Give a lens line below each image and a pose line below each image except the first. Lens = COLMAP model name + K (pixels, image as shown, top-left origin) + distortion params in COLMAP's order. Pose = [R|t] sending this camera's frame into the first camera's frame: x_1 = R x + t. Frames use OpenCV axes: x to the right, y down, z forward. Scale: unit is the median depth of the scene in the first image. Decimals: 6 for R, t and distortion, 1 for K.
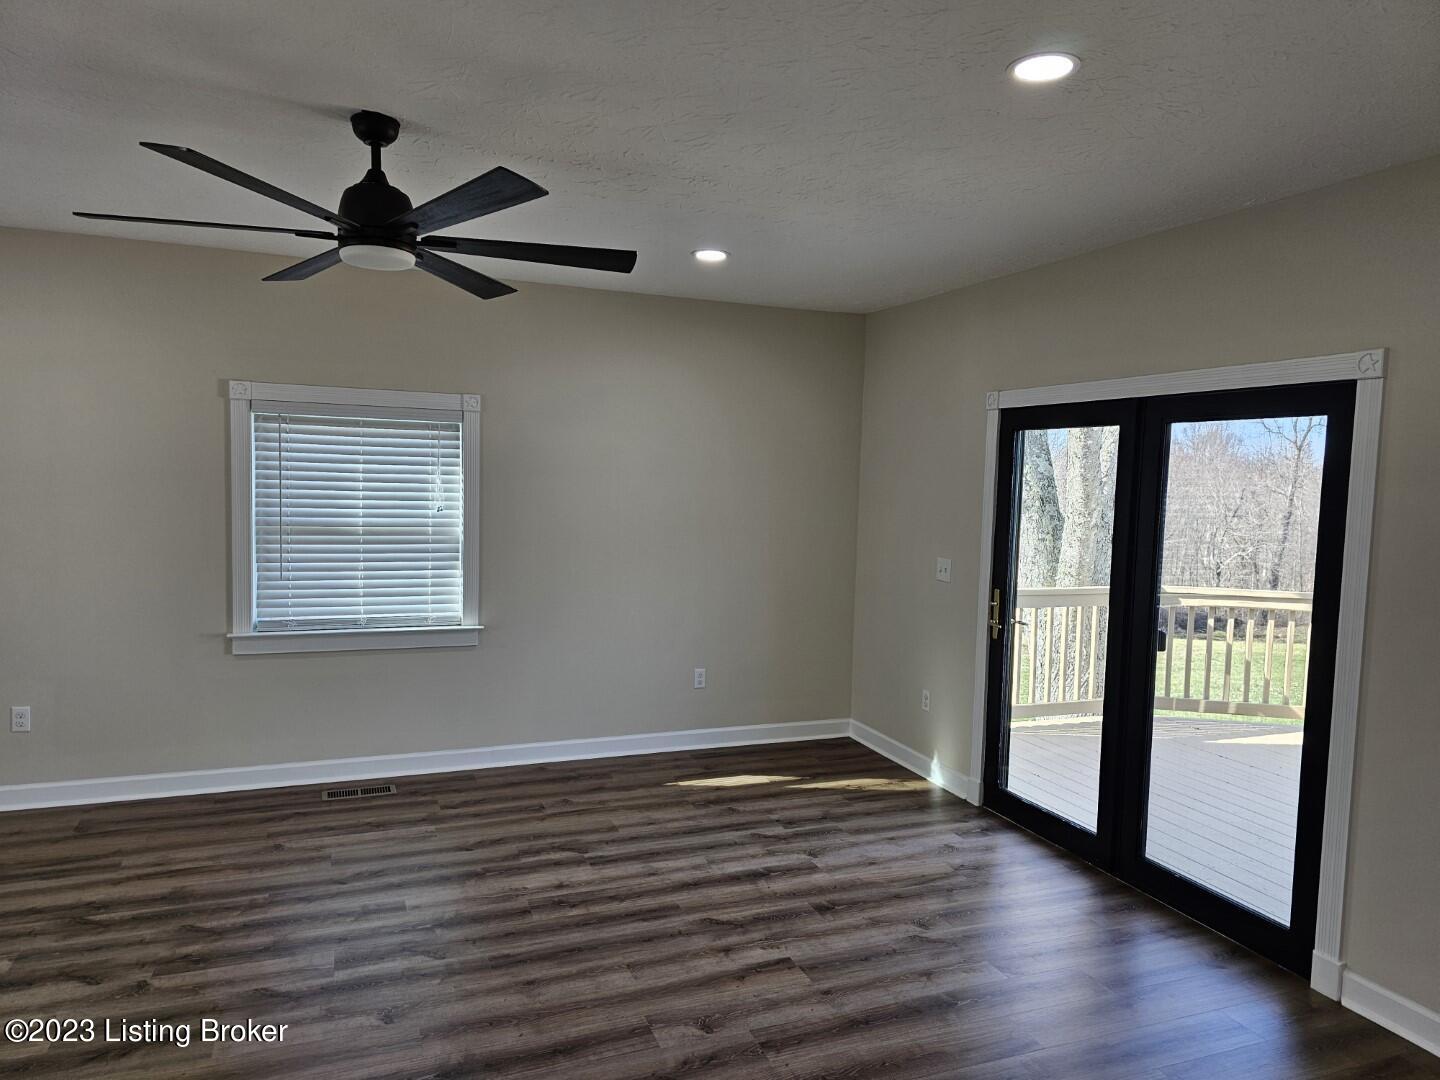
lens RADIAL K [[969.6, 0, 720.0], [0, 969.6, 540.0], [0, 0, 1]] dist [-0.000084, -0.000067]
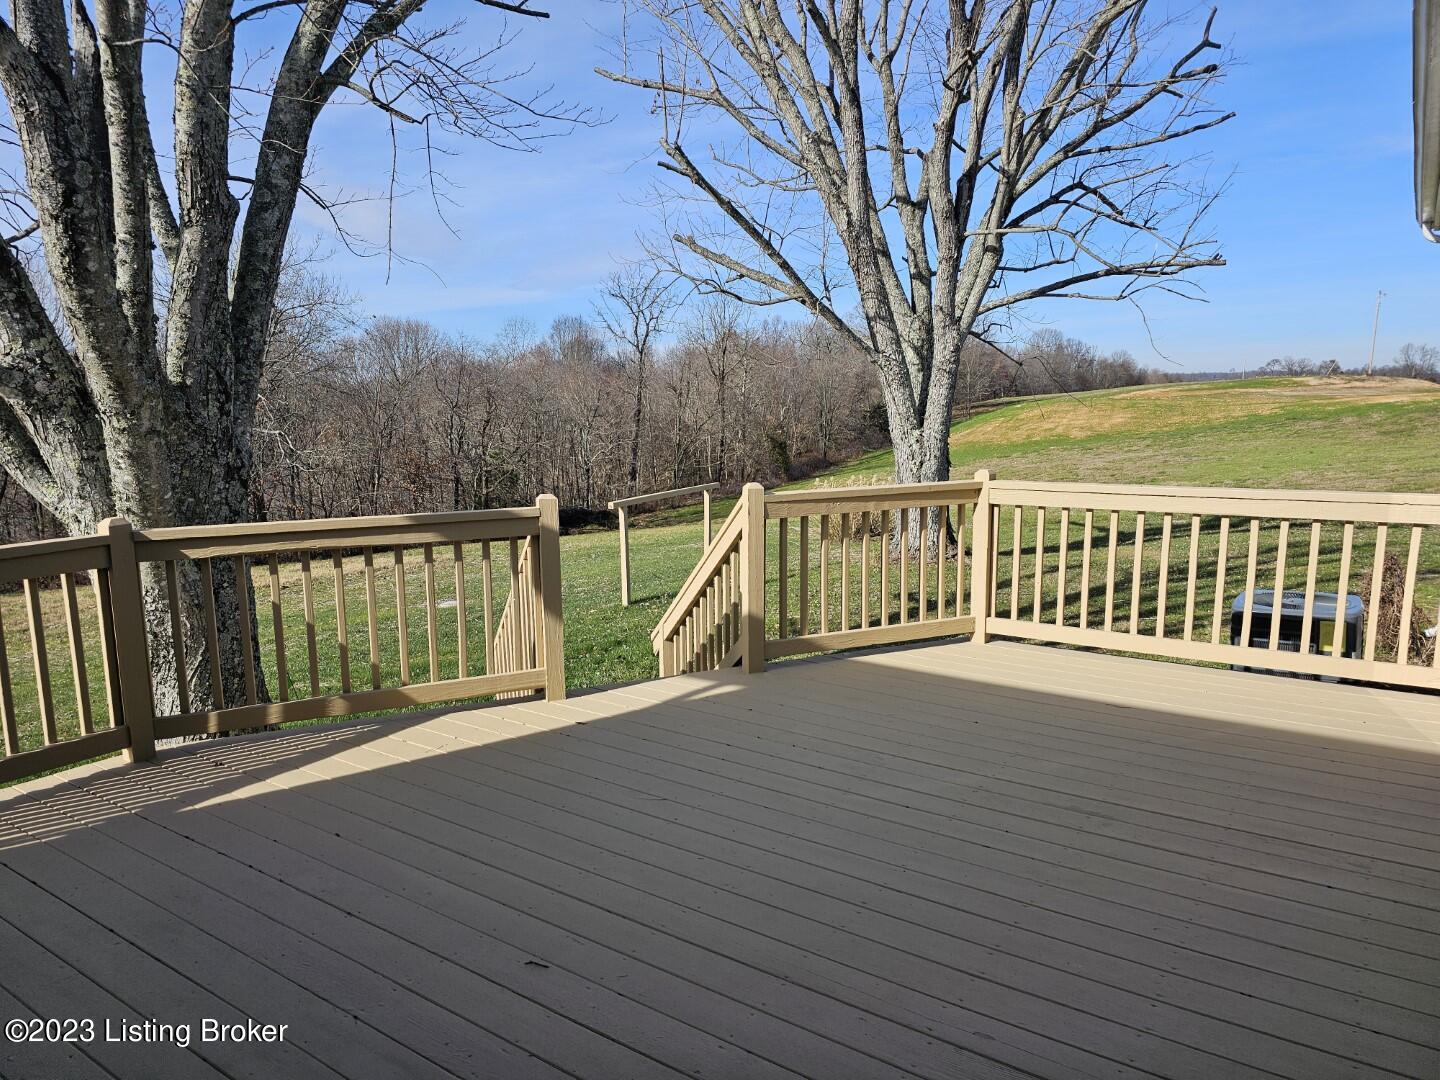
lens RADIAL K [[944.9, 0, 720.0], [0, 944.9, 540.0], [0, 0, 1]] dist [0.000012, -0.000282]
pose [[0.824943, -0.123666, 0.551521, 0.343223], [0.071718, 0.990786, 0.114888, 0.010315], [-0.560647, -0.055223, 0.826211, 0.293975]]
